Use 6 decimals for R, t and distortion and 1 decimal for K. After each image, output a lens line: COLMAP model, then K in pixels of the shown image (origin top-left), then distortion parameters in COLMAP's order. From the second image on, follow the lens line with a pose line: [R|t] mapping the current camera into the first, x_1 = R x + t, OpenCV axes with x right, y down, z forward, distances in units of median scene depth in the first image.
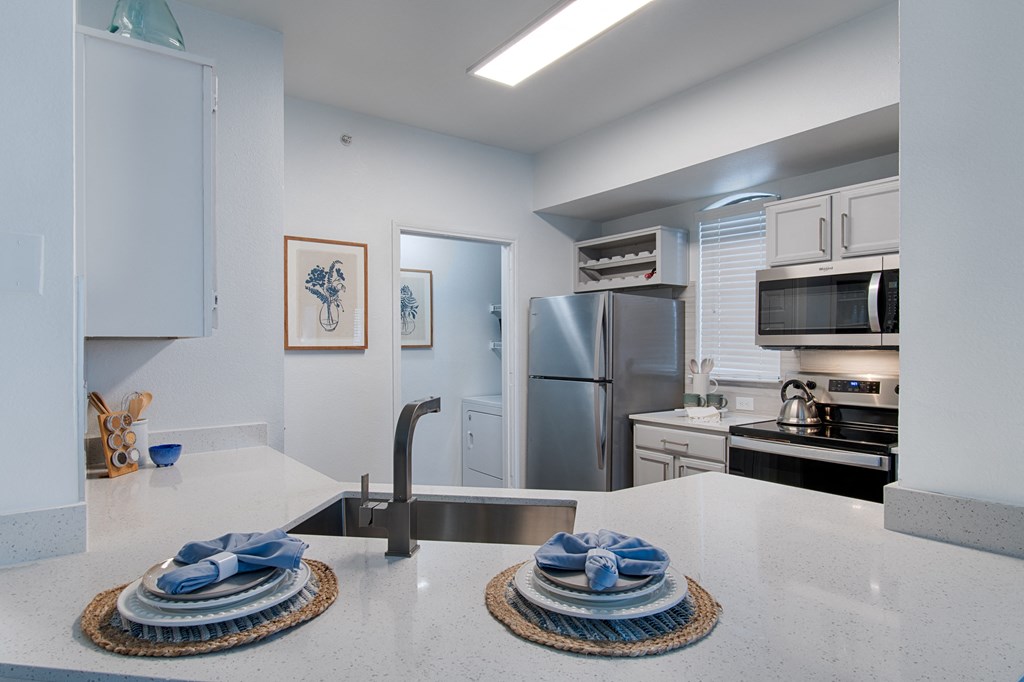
lens RADIAL K [[582.8, 0, 512.5], [0, 582.8, 346.2], [0, 0, 1]] dist [-0.005304, -0.000346]
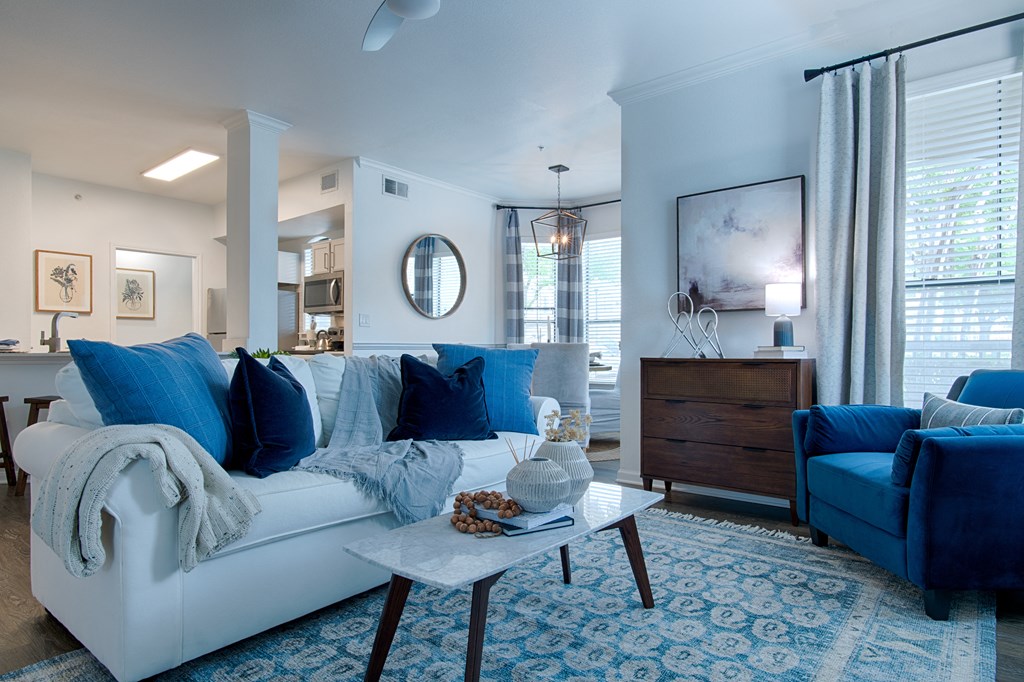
lens RADIAL K [[582.8, 0, 512.5], [0, 582.8, 346.2], [0, 0, 1]] dist [-0.005304, -0.000346]
pose [[0.967008, 0.002731, 0.254733, 0.554690], [-0.001321, 0.999983, -0.005705, 0.115877], [-0.254744, 0.005180, 0.966995, -1.077734]]
